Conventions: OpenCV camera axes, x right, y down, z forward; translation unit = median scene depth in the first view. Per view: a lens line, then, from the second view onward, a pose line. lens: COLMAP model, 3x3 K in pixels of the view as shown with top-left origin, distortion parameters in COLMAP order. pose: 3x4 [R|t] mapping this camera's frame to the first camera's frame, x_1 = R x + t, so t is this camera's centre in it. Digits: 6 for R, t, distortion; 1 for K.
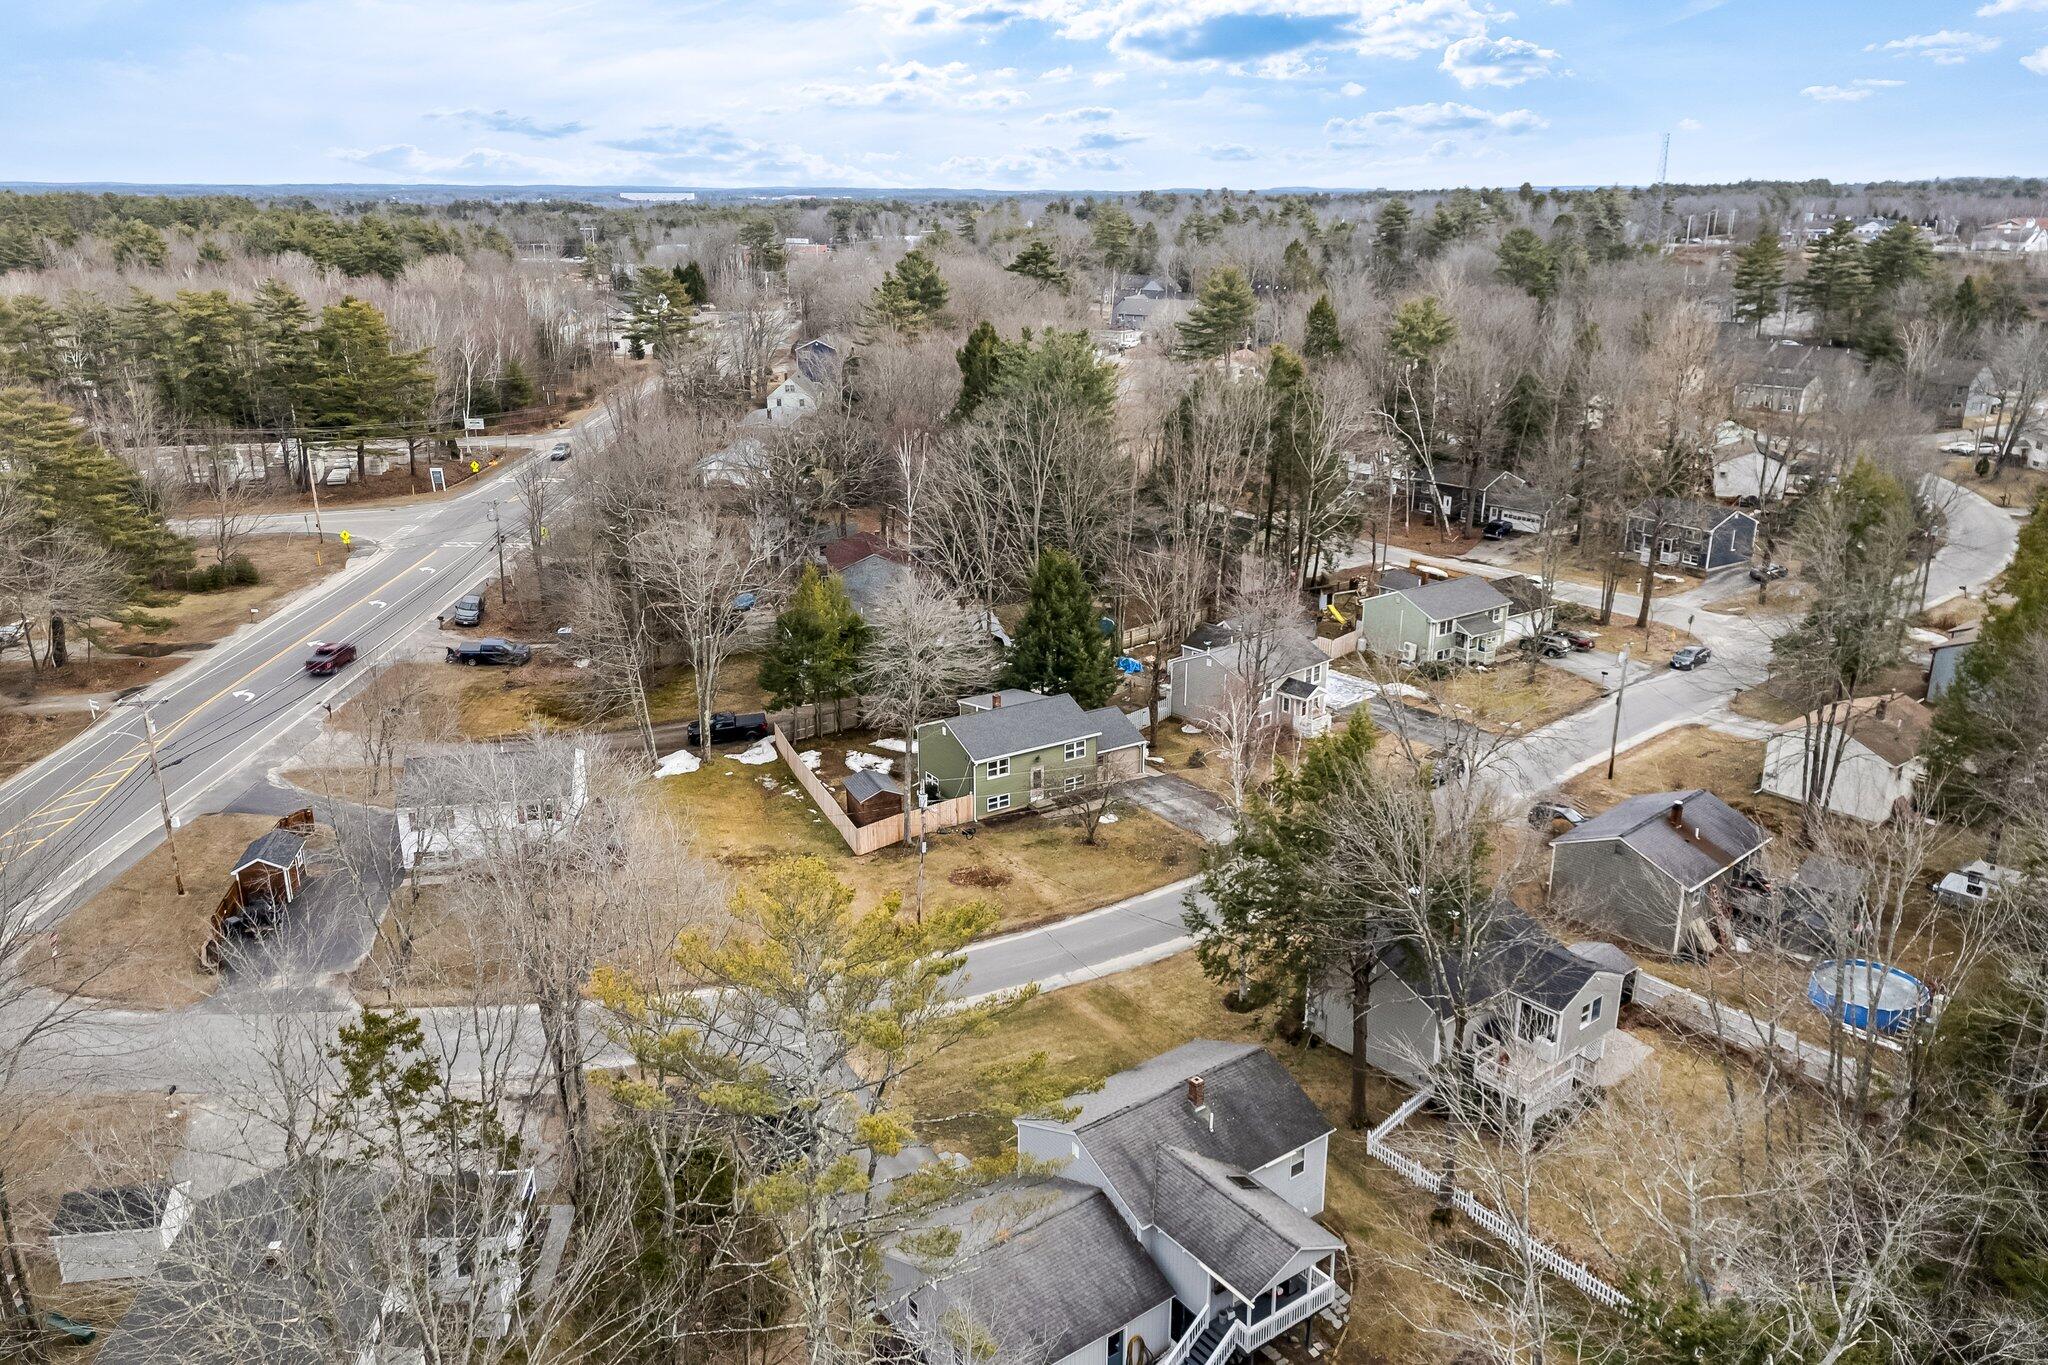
lens RADIAL K [[1492.6, 0, 1027.3], [0, 1492.6, 684.4], [0, 0, 1]] dist [0.057392, -0.050690]
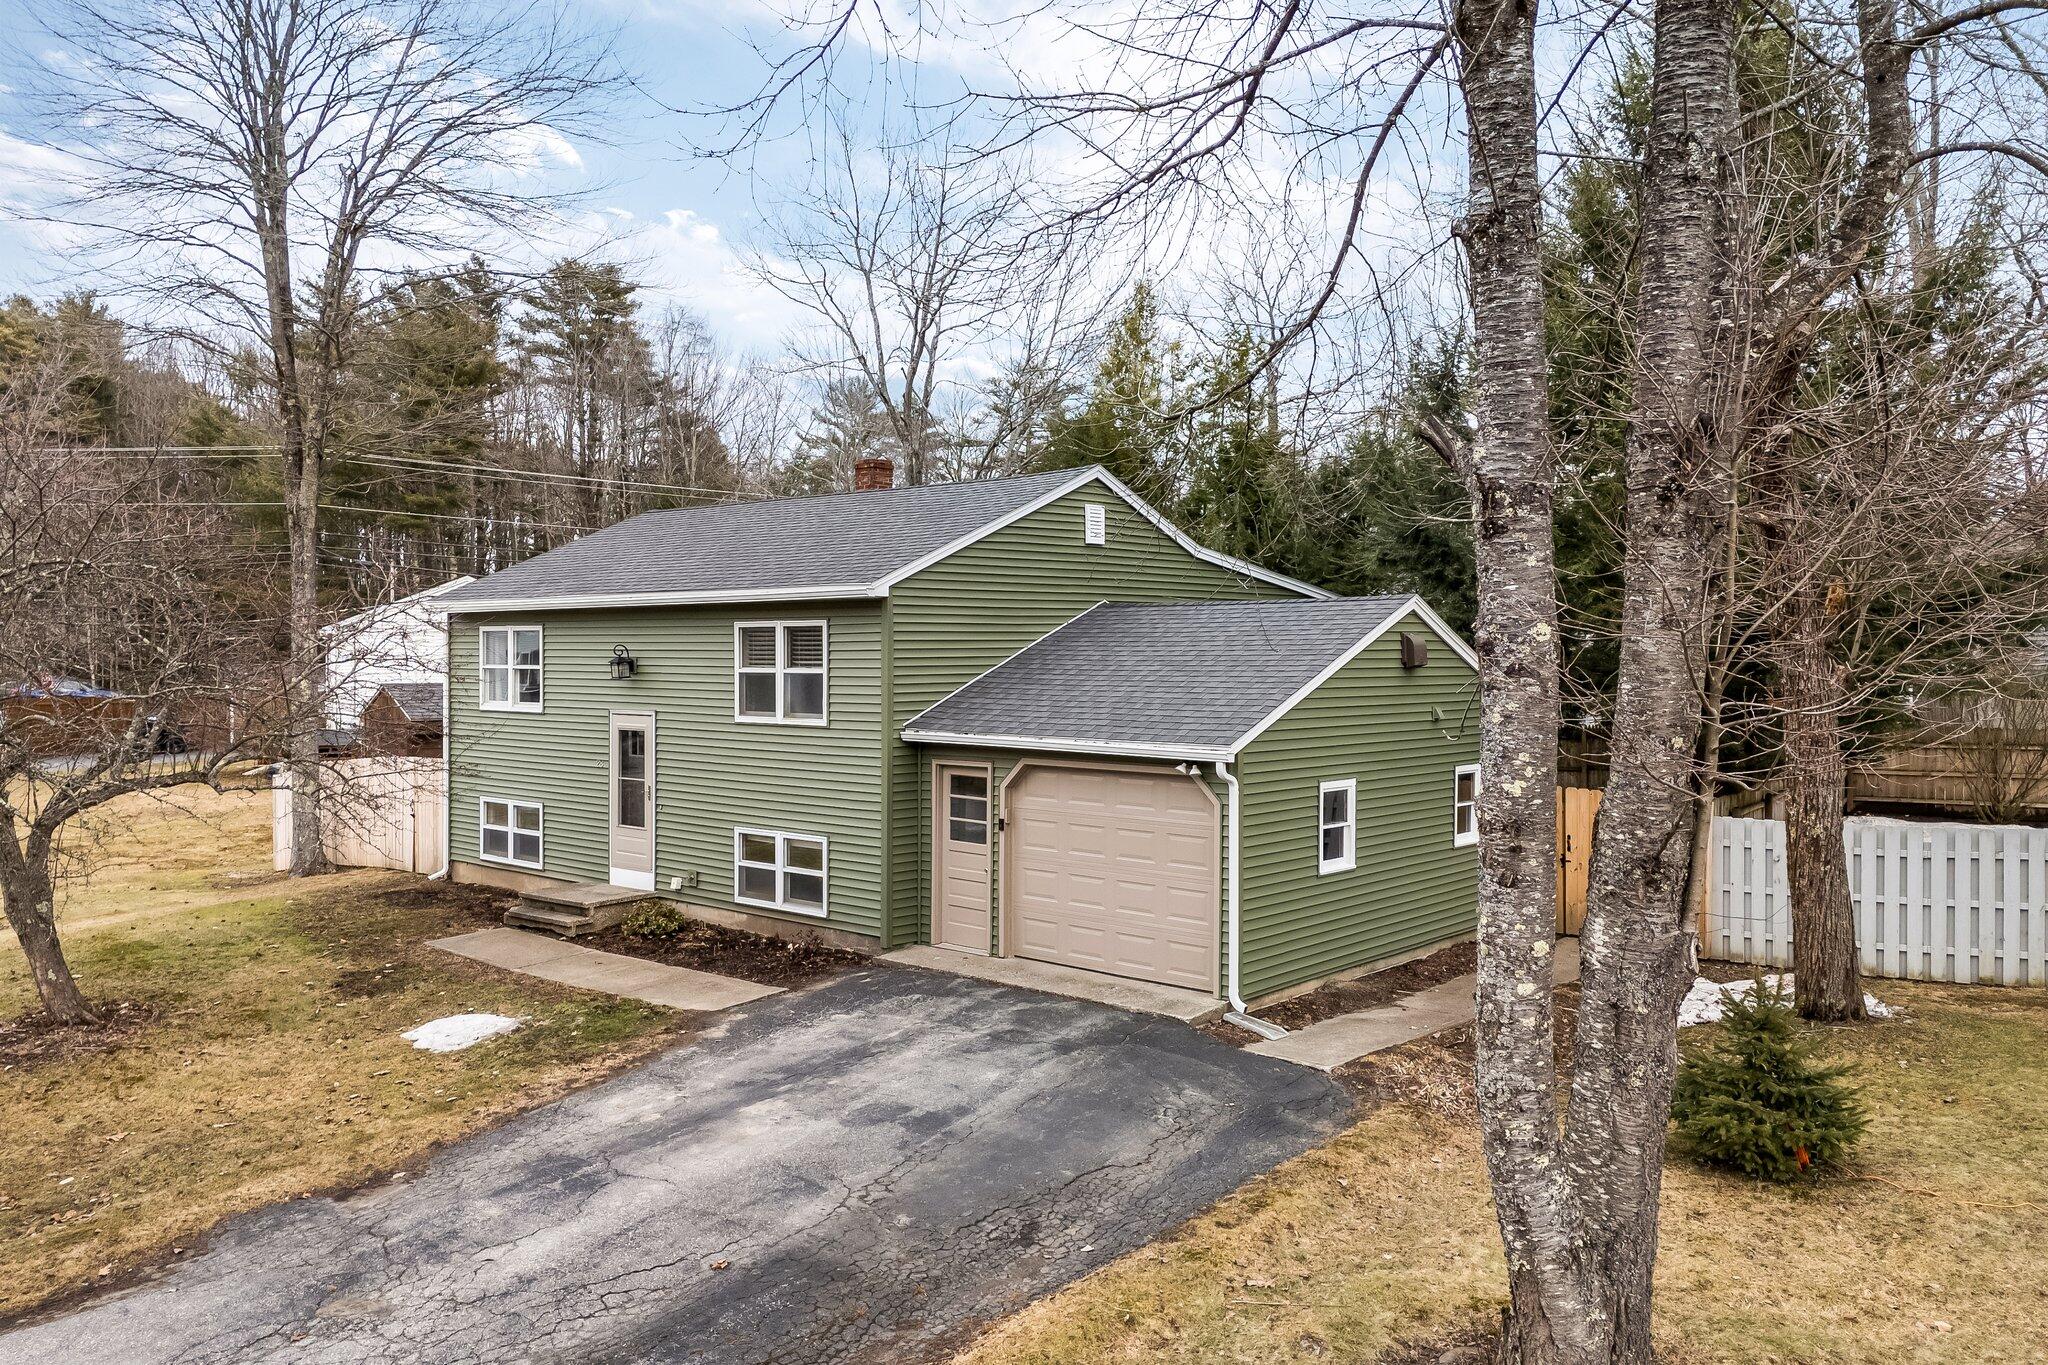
lens RADIAL K [[1492.6, 0, 1027.3], [0, 1492.6, 684.4], [0, 0, 1]] dist [0.057392, -0.050690]
pose [[0.271403, 0.012466, -0.962385, 0.193649], [-0.303069, 0.950156, -0.073161, 0.046075], [0.913504, 0.311525, 0.261653, 0.909237]]
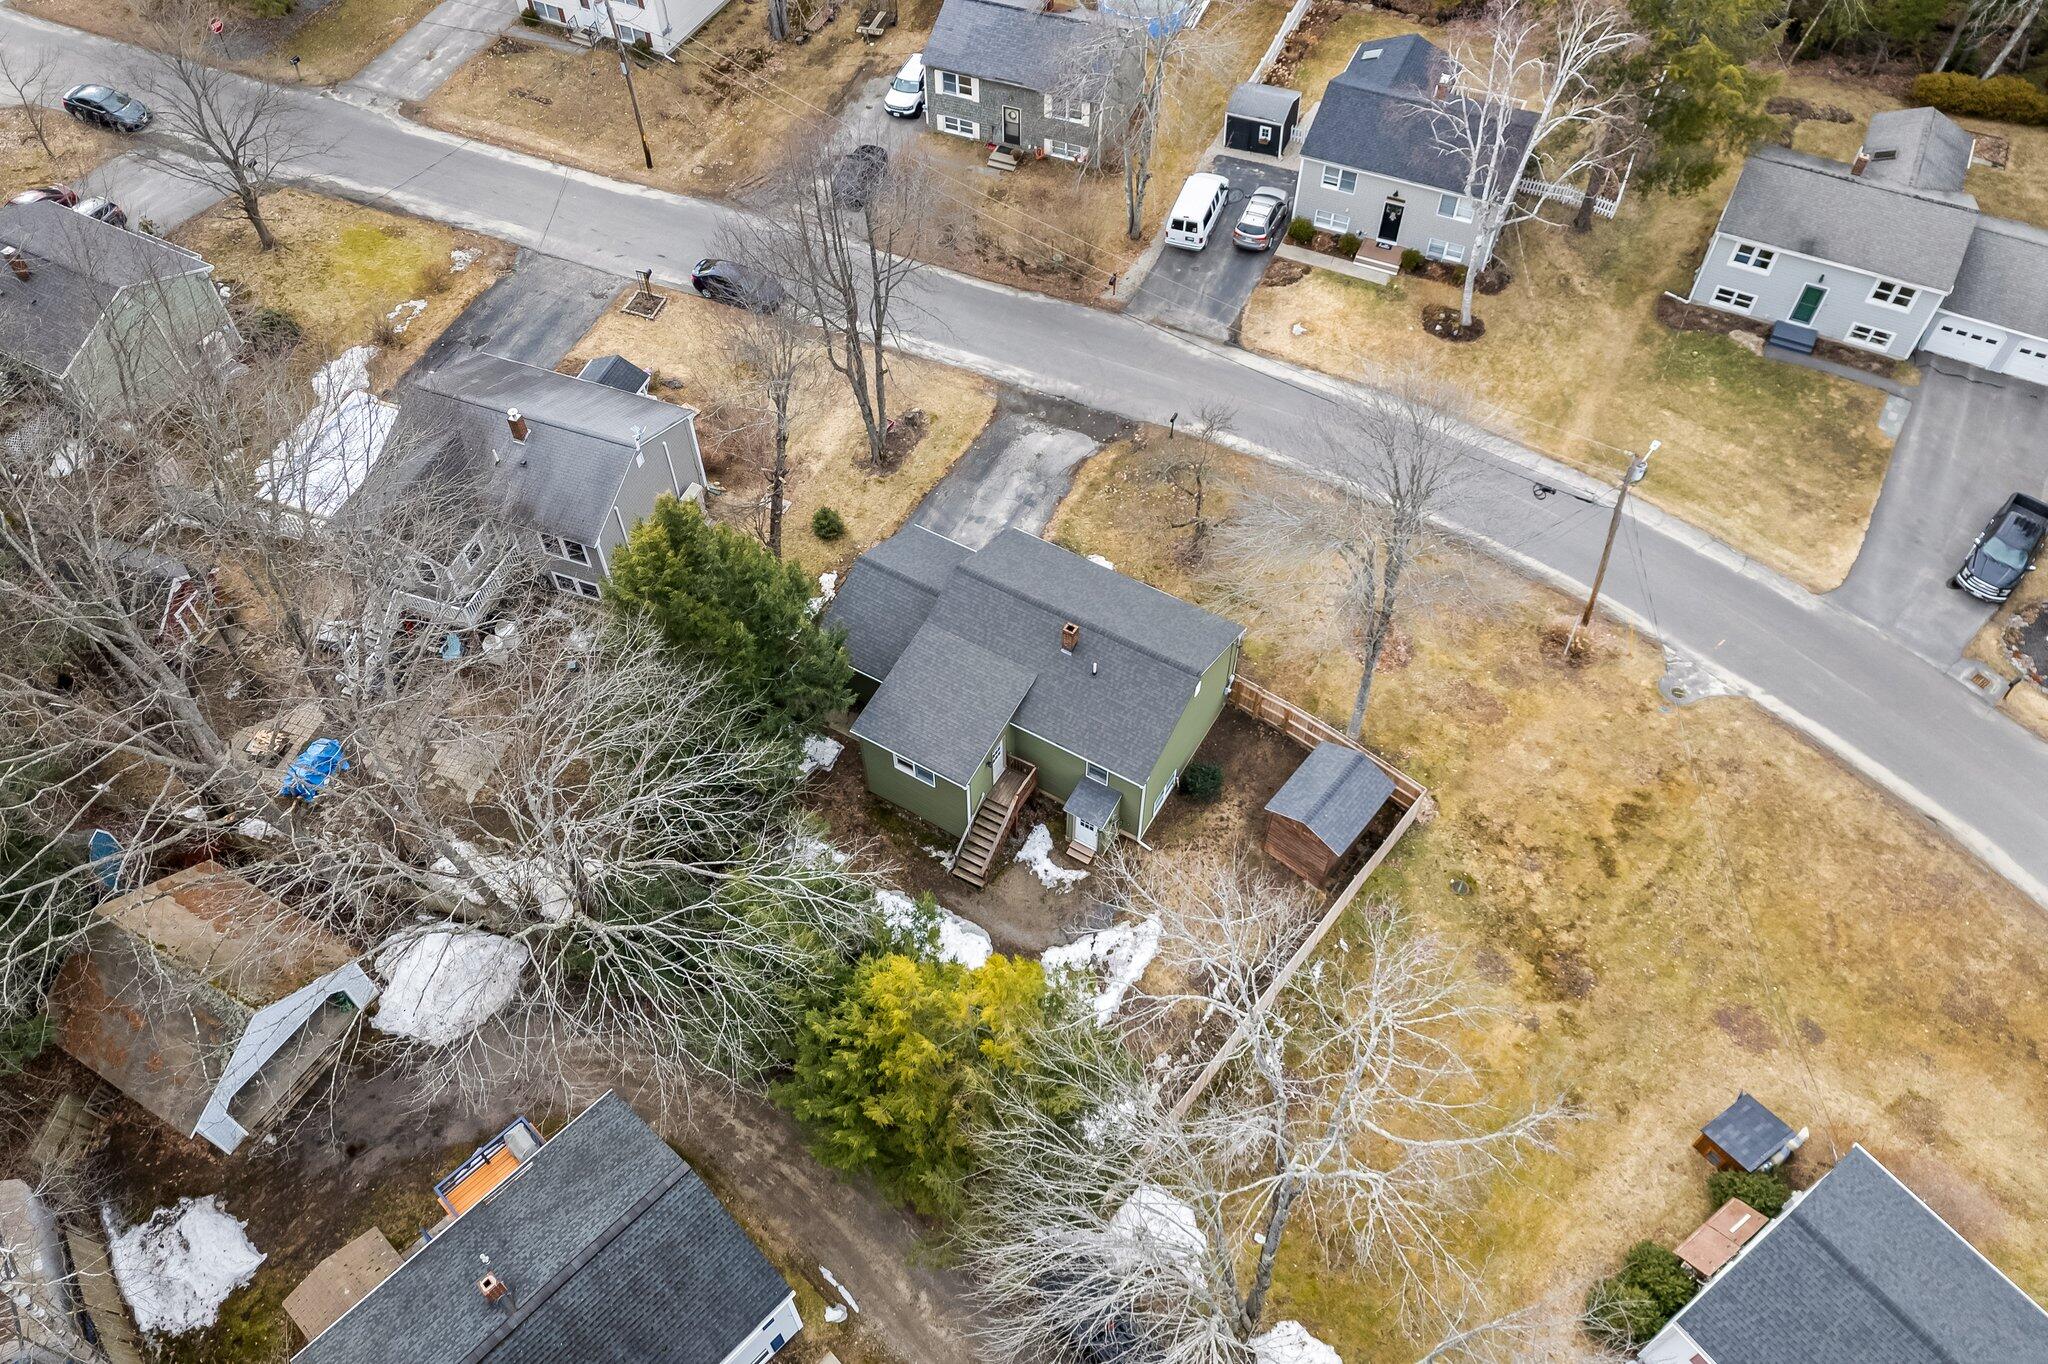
lens RADIAL K [[1492.6, 0, 1027.3], [0, 1492.6, 683.9], [0, 0, 1]] dist [0.057392, -0.050690]
pose [[-0.447271, -0.712409, 0.540761, -0.285075], [0.280913, 0.462118, 0.841151, -0.391788], [-0.849139, 0.528129, -0.006567, 0.960377]]
